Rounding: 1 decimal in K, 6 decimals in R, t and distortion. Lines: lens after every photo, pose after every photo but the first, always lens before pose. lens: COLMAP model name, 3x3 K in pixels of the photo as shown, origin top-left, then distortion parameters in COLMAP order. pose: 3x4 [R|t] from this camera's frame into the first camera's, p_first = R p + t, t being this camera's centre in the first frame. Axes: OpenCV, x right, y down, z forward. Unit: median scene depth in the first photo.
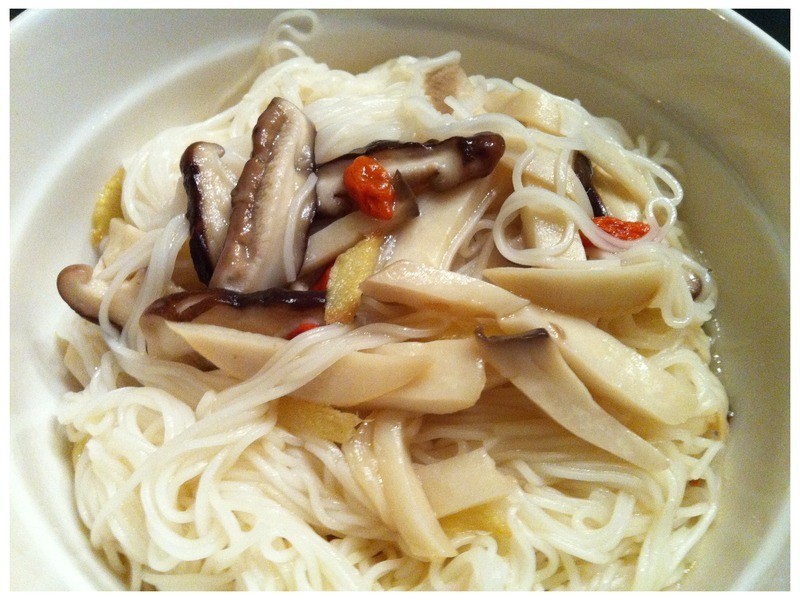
lens RADIAL K [[796.8, 0, 437.4], [0, 796.8, 299.1], [0, 0, 1]] dist [0.081164, -0.322401]
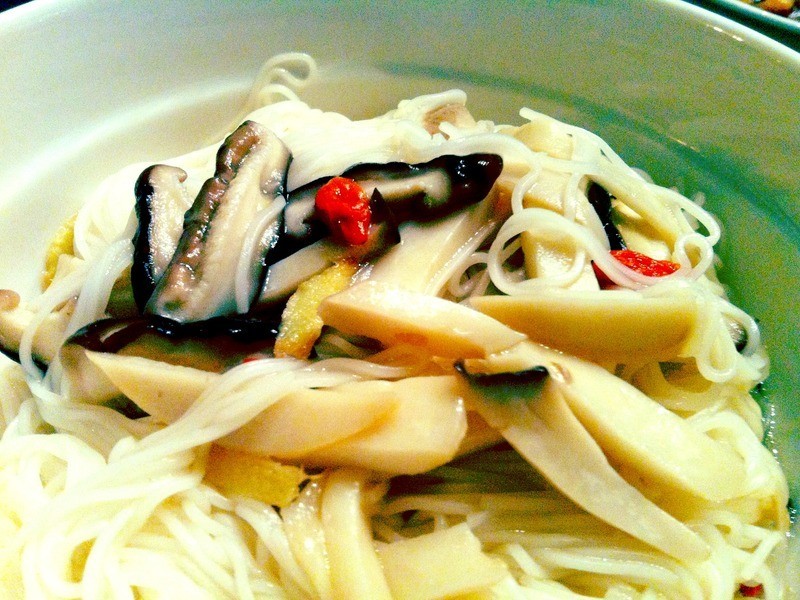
lens RADIAL K [[796.8, 0, 437.4], [0, 796.8, 299.1], [0, 0, 1]] dist [0.081164, -0.322401]
pose [[0.997535, 0.013394, -0.068879, 0.078167], [-0.026319, 0.981367, -0.190334, 0.118235], [0.065046, 0.191678, 0.979300, 0.192708]]
